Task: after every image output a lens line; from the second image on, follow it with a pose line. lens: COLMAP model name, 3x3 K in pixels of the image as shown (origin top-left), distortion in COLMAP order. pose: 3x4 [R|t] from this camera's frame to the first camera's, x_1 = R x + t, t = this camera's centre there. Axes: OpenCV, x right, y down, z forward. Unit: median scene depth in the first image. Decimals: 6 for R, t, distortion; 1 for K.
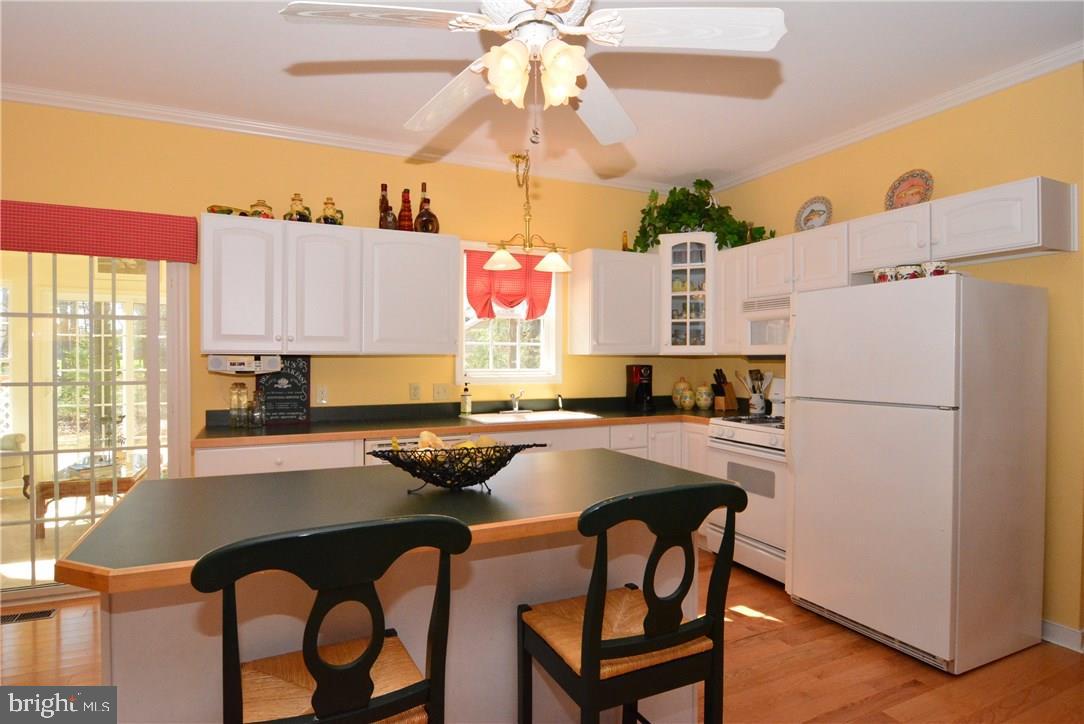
lens RADIAL K [[584.8, 0, 545.7], [0, 584.8, 359.6], [0, 0, 1]] dist [-0.007165, -0.012133]
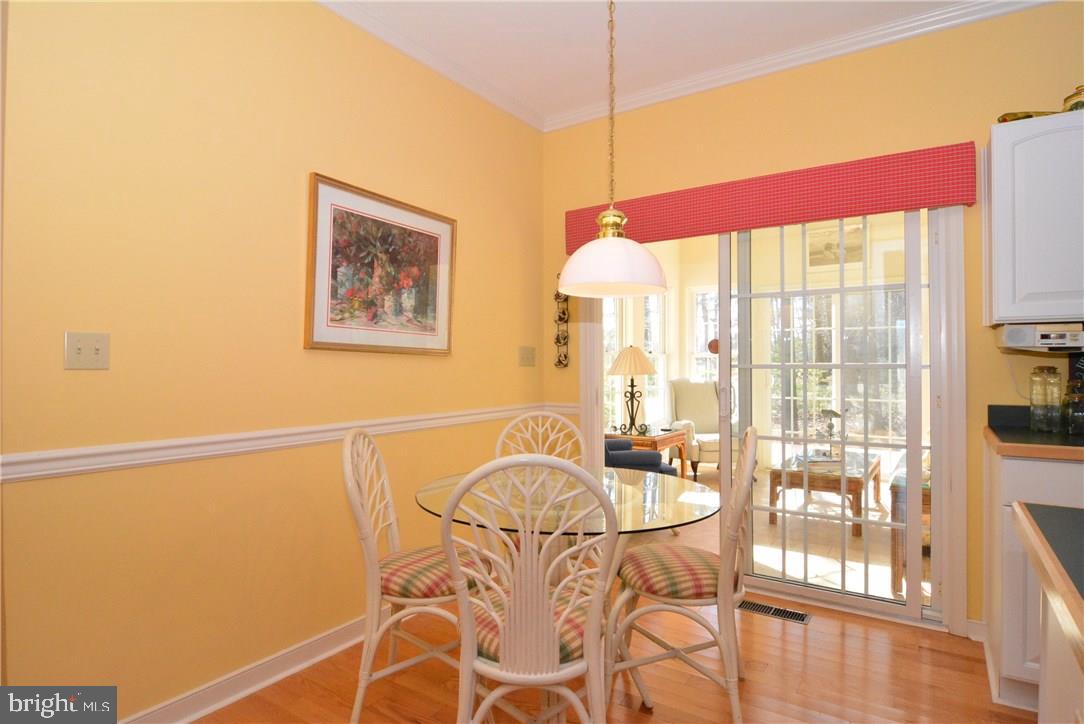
lens RADIAL K [[584.8, 0, 536.3], [0, 584.8, 363.9], [0, 0, 1]] dist [-0.007165, -0.012133]
pose [[0.498740, -0.004944, -0.866738, -0.203473], [0.003219, 0.999987, -0.003852, 0.031699], [0.866746, -0.000869, 0.498749, 0.131245]]
